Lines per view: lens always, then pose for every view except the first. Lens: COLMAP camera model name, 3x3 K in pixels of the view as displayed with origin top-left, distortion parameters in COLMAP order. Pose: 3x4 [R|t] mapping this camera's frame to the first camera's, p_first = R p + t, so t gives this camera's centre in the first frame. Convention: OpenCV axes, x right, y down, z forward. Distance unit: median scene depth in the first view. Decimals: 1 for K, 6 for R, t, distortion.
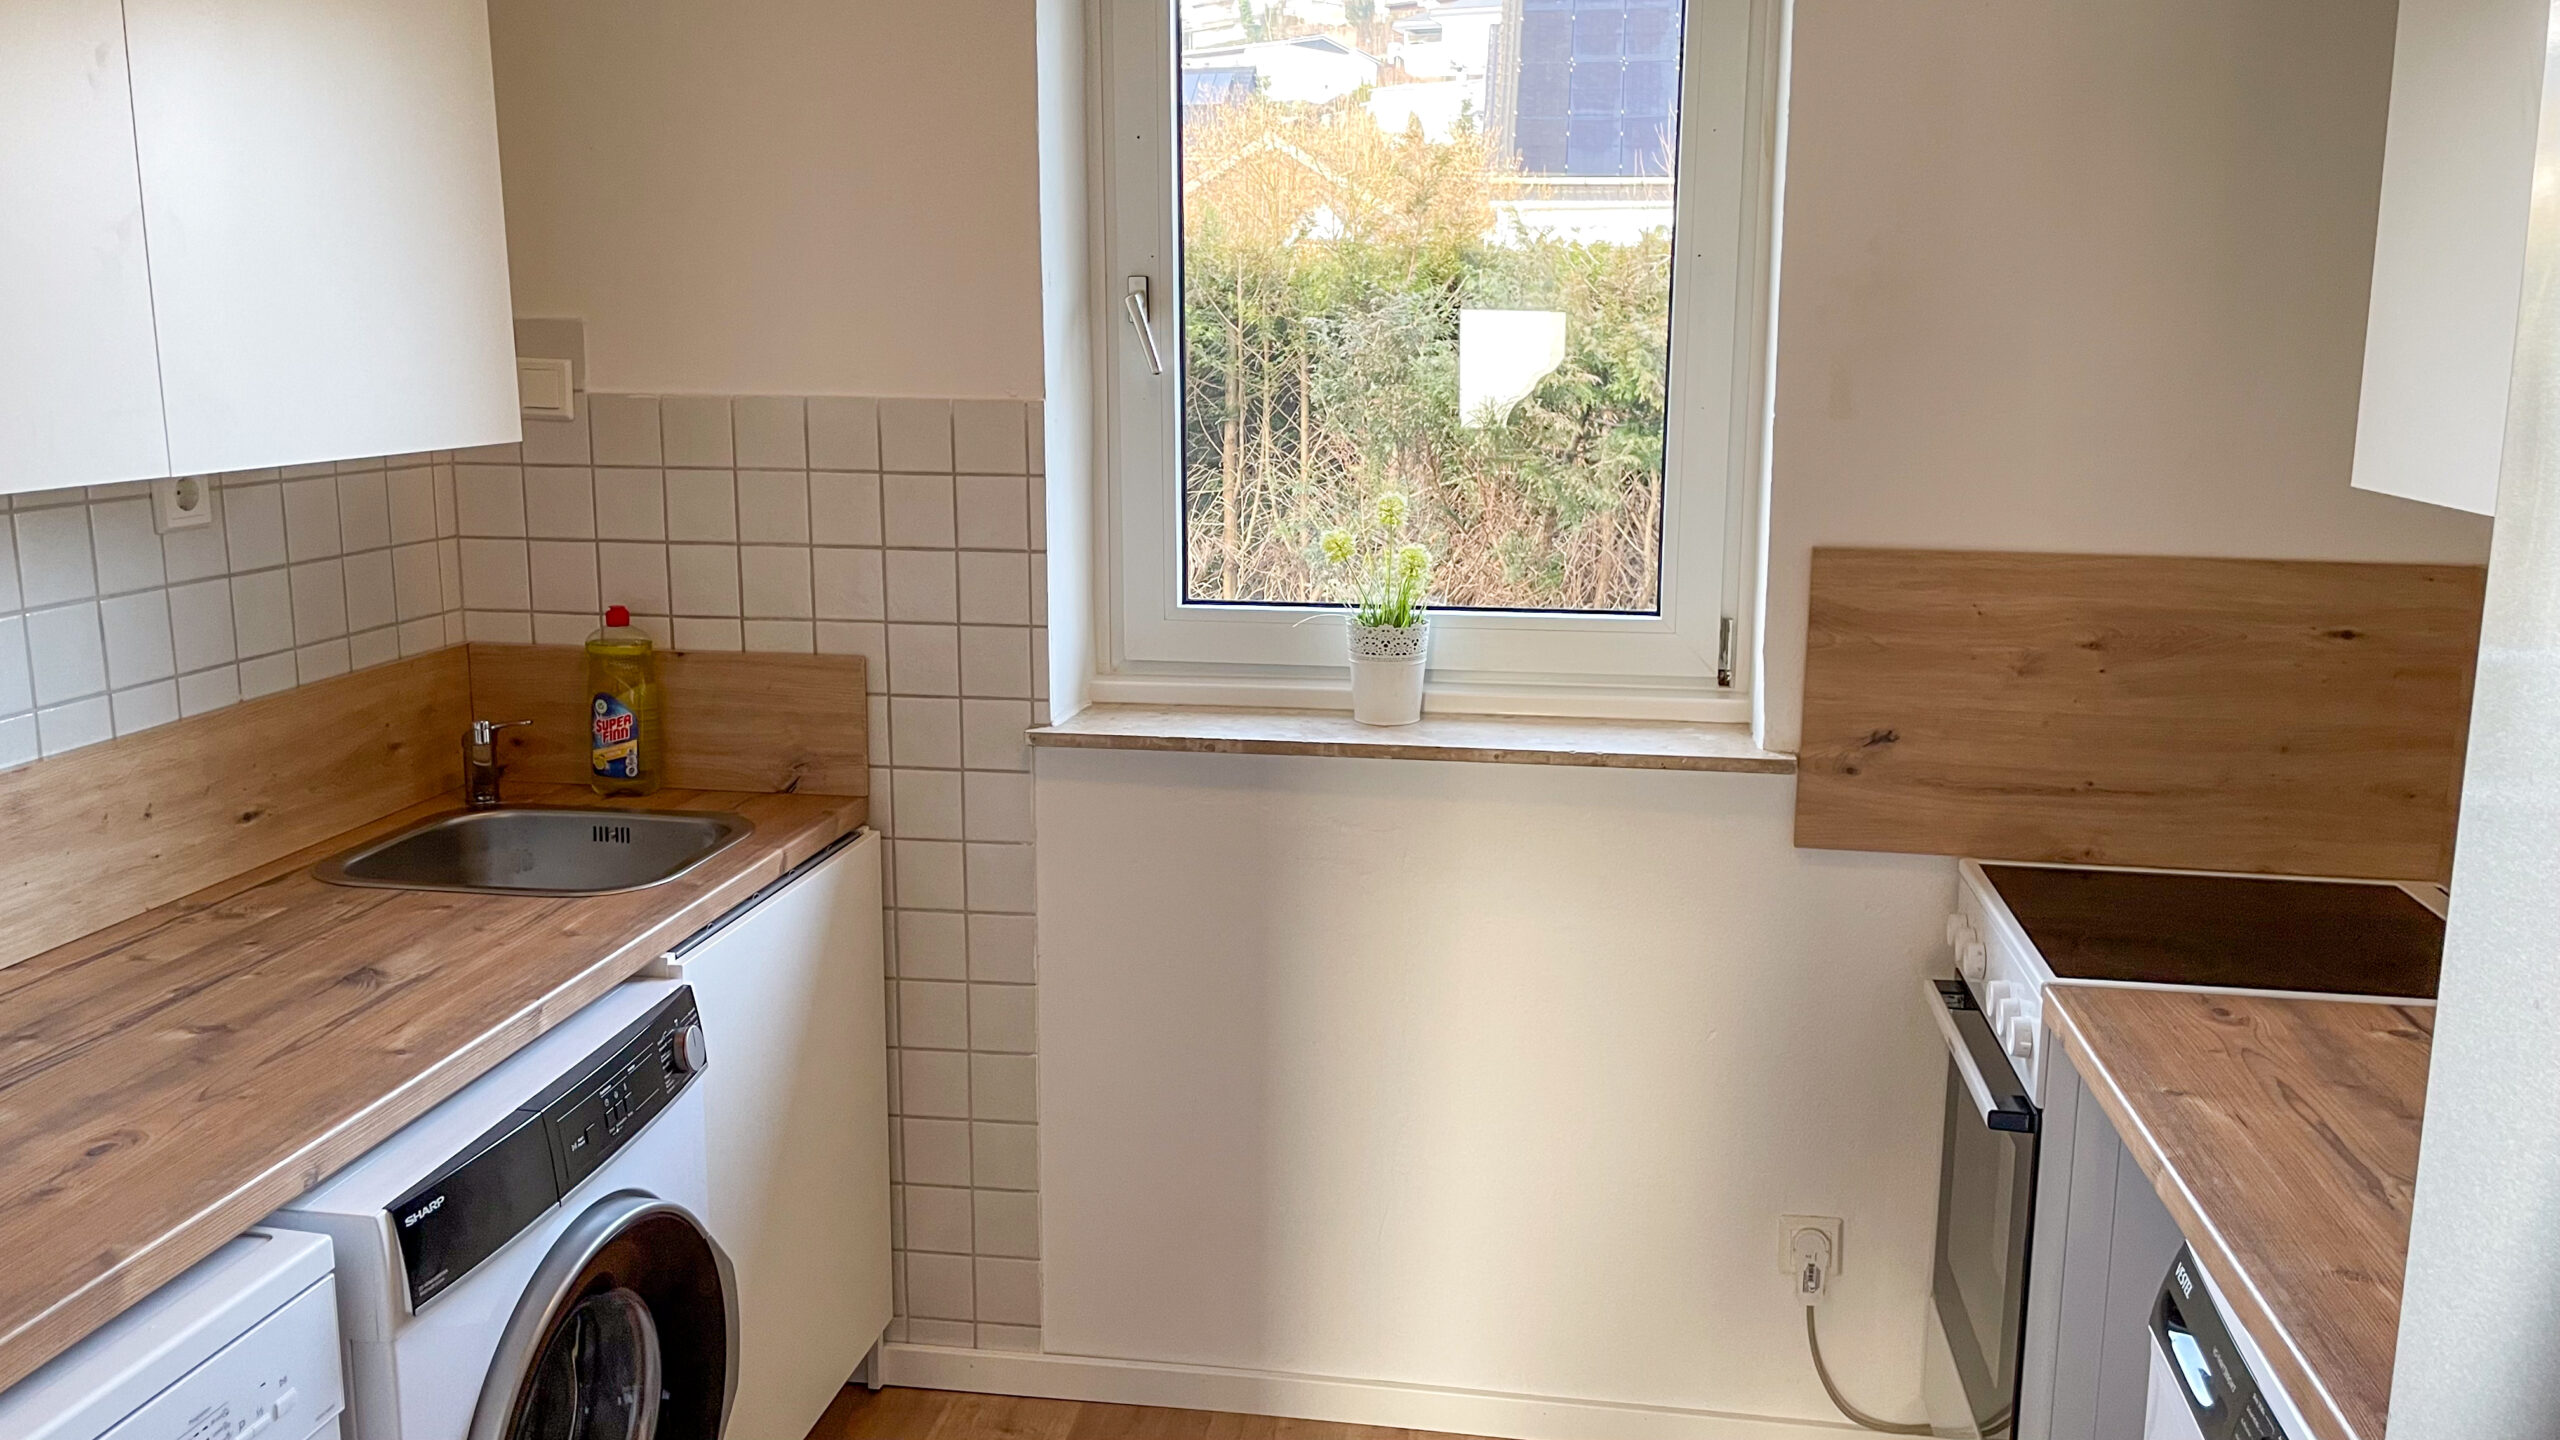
lens RADIAL K [[1971.3, 0, 1319.6], [0, 1971.3, 697.7], [0, 0, 1]] dist [0.093006, -0.129703]
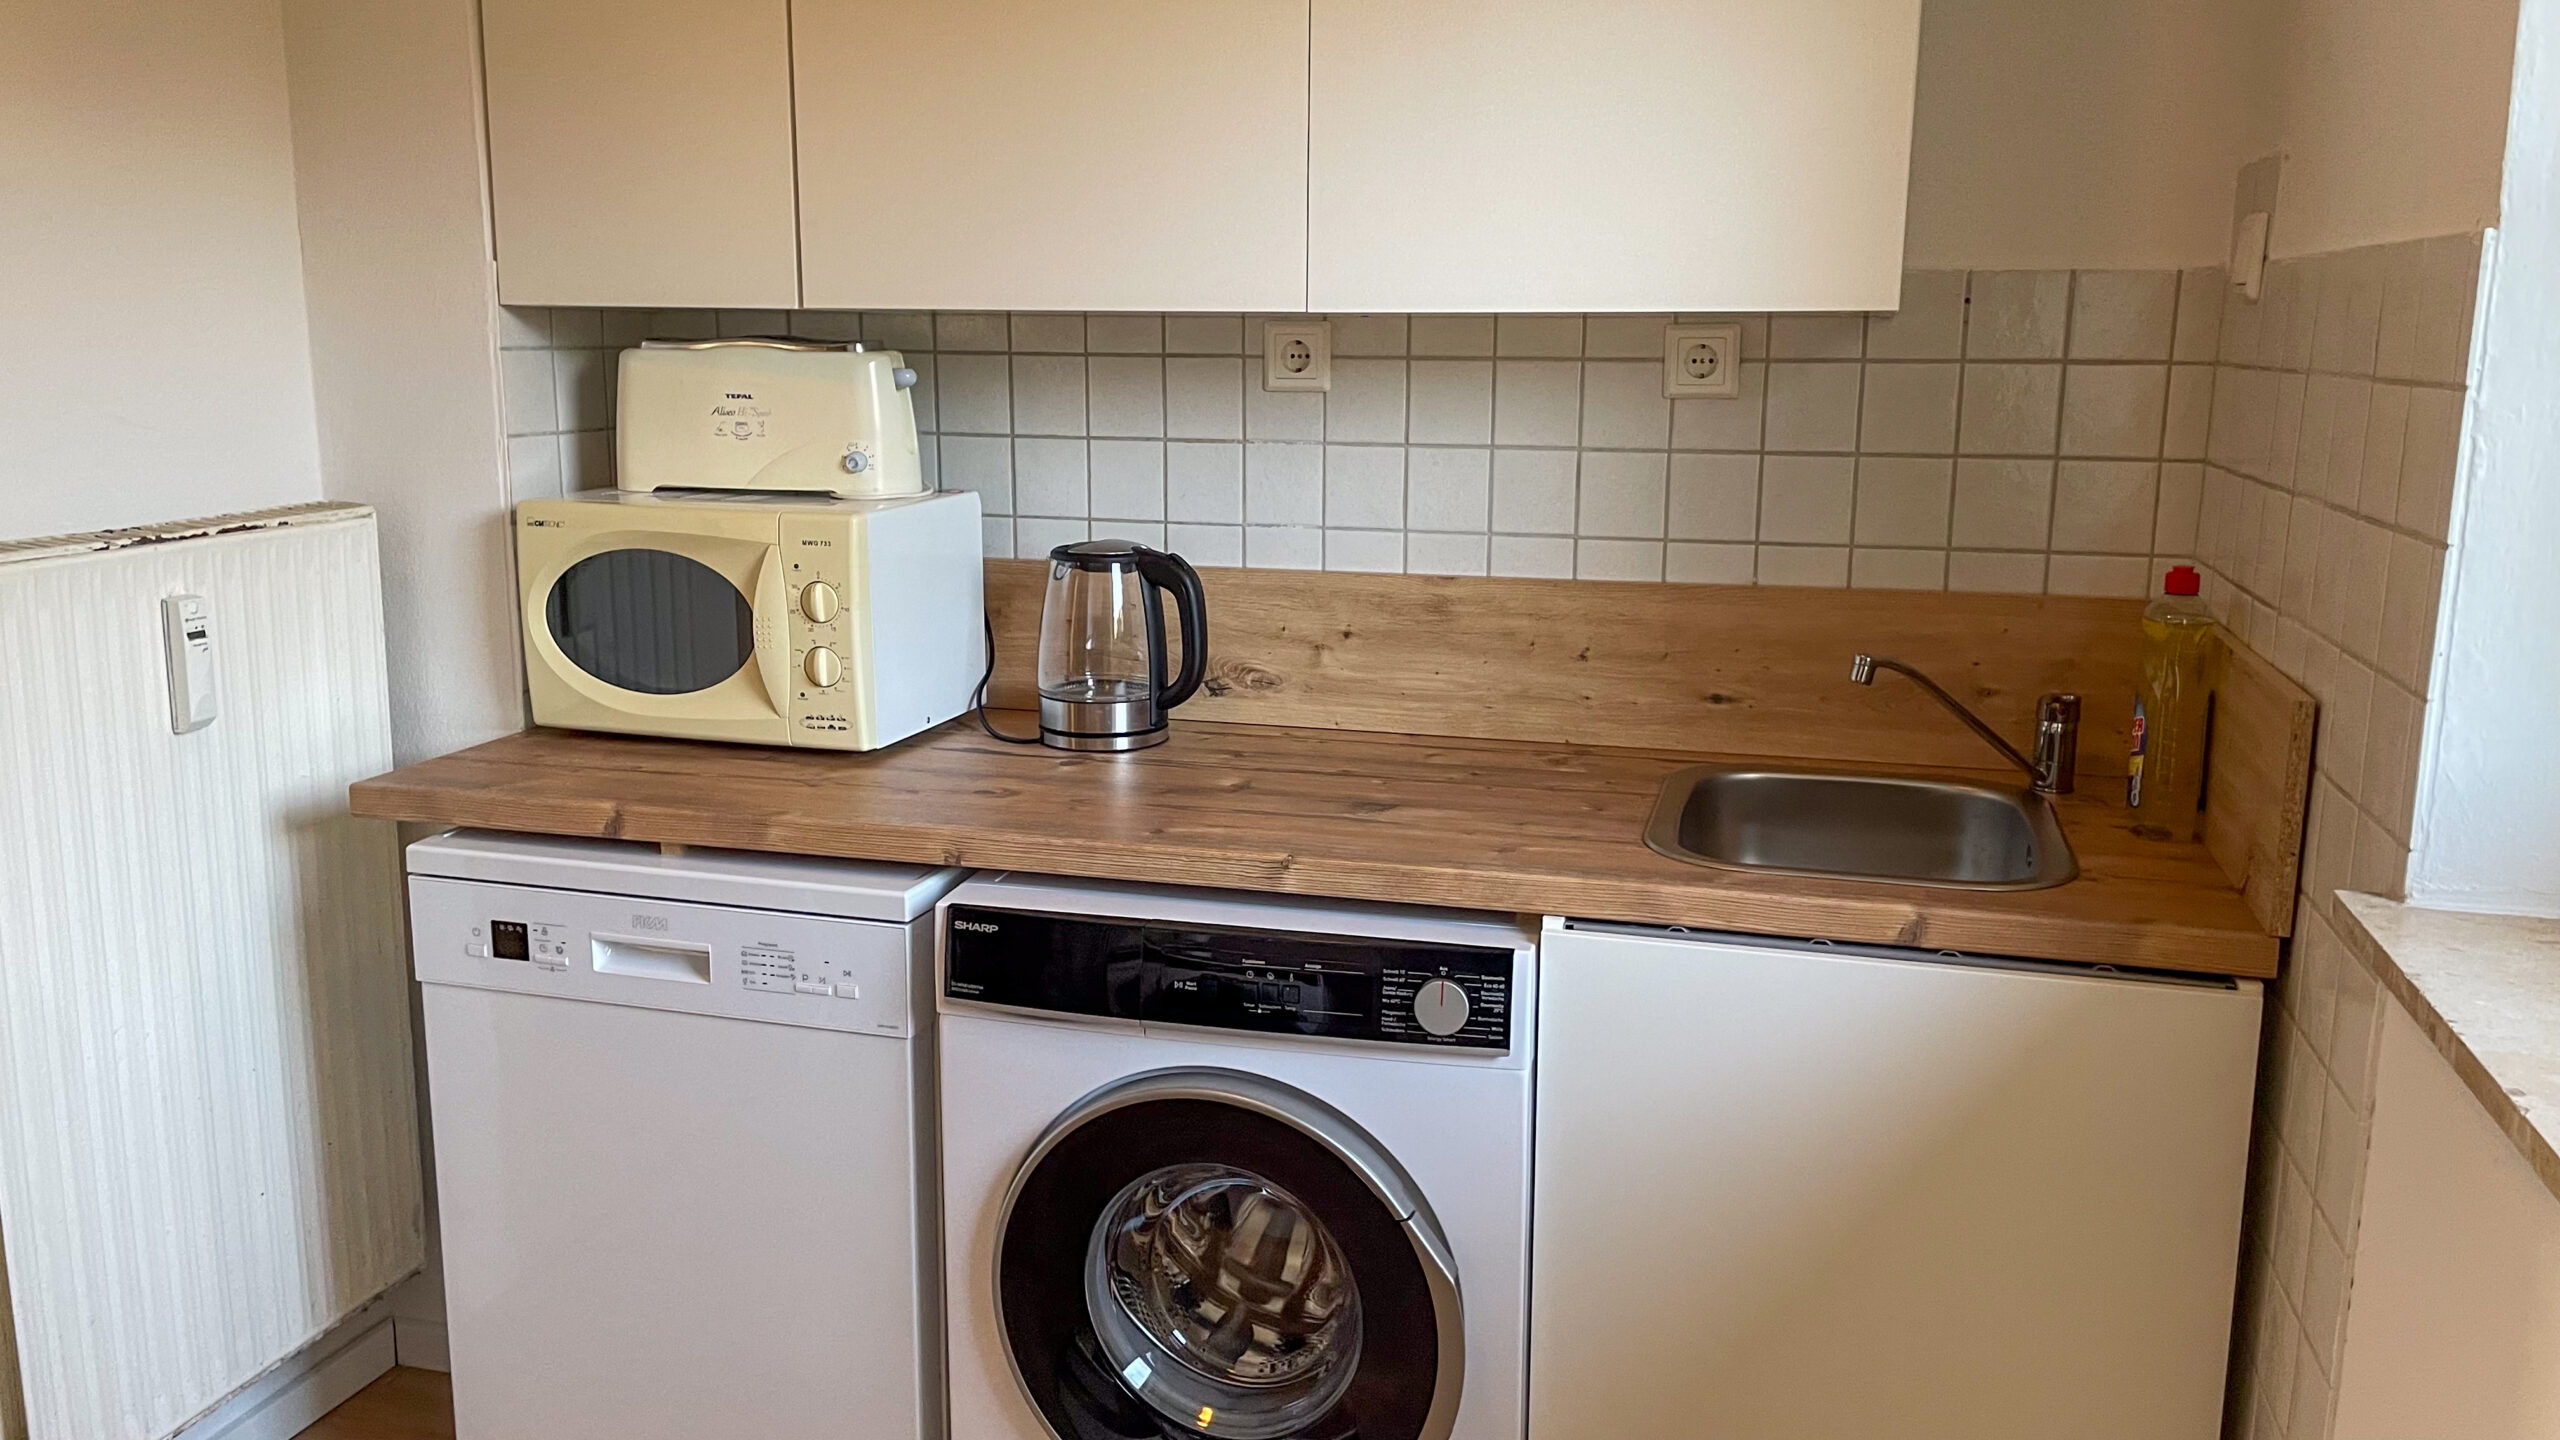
lens RADIAL K [[1915.2, 0, 1280.0], [0, 1915.2, 720.0], [0, 0, 1]] dist [0.103459, -0.151694]
pose [[-0.130126, 0.187905, -0.973529, 0.374398], [-0.190893, 0.958760, 0.210569, -0.079798], [0.972948, 0.213241, -0.088890, 0.791078]]
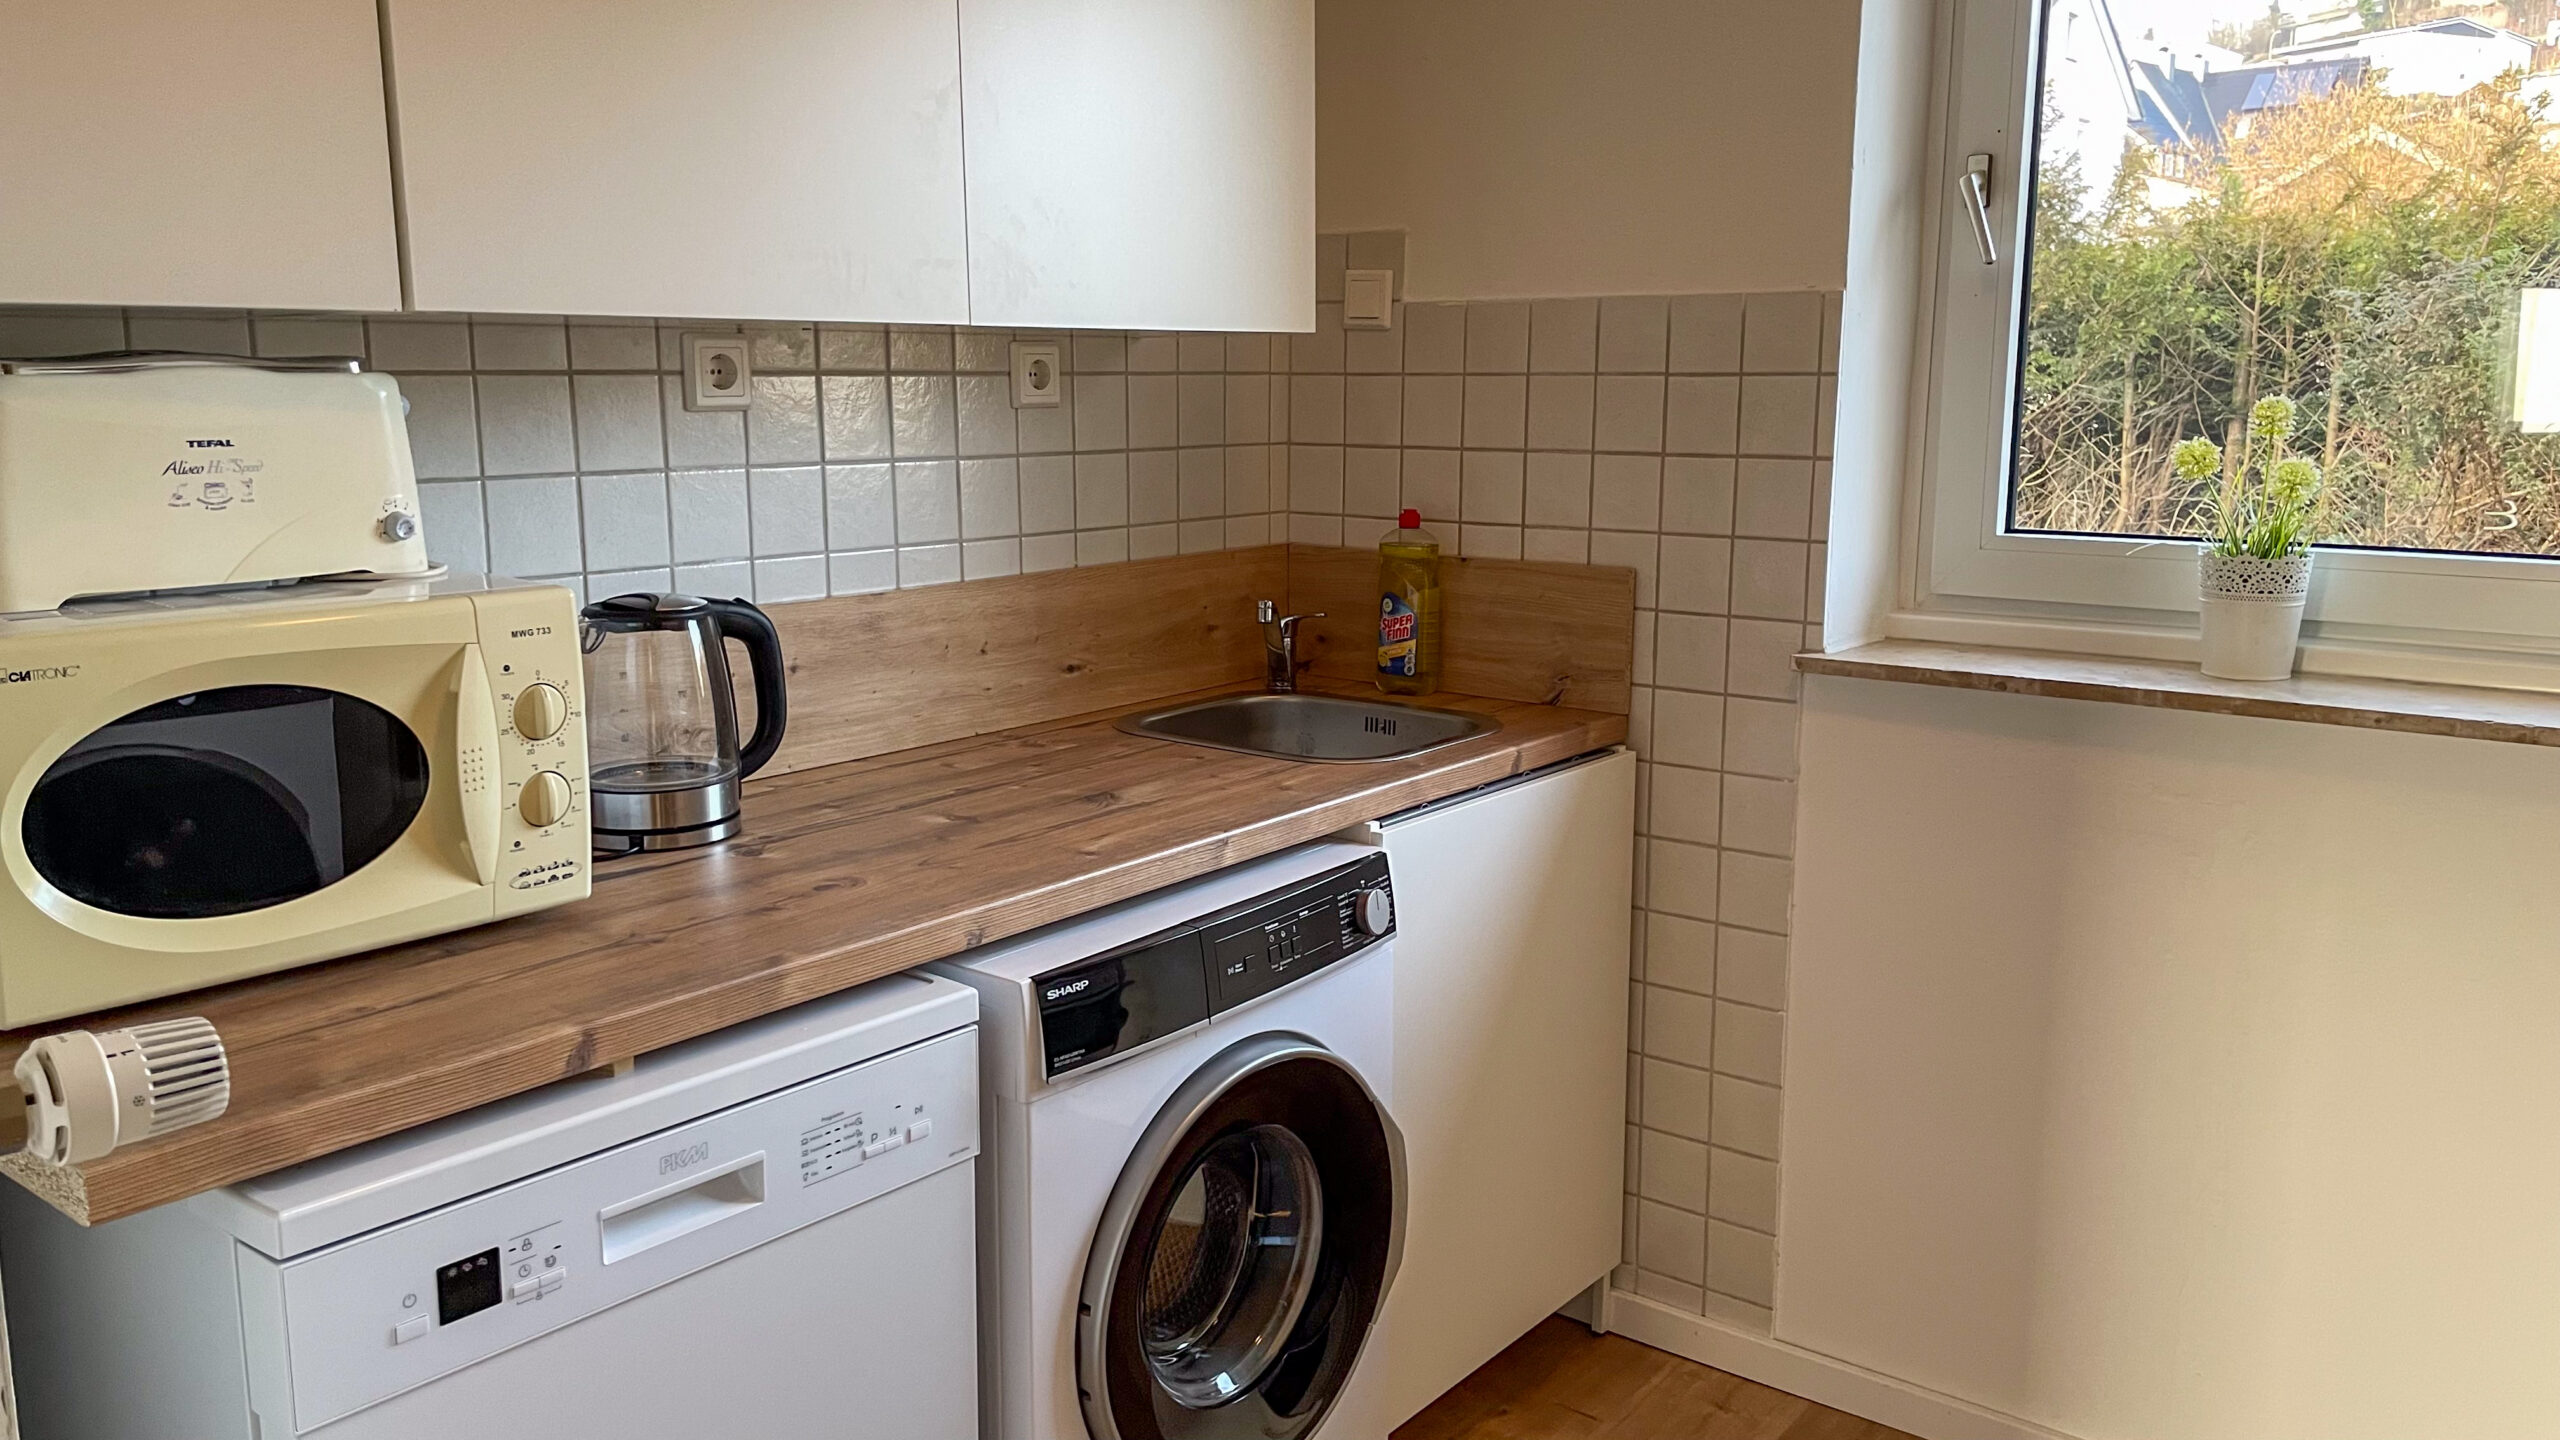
lens RADIAL K [[1962.9, 0, 1280.0], [0, 1962.9, 720.0], [0, 0, 1]] dist [0.121367, -0.170550]
pose [[0.869755, 0.083366, -0.486391, 0.096662], [-0.087222, 0.996080, 0.014756, 0.055660], [0.485714, 0.029590, 0.873617, 0.083066]]
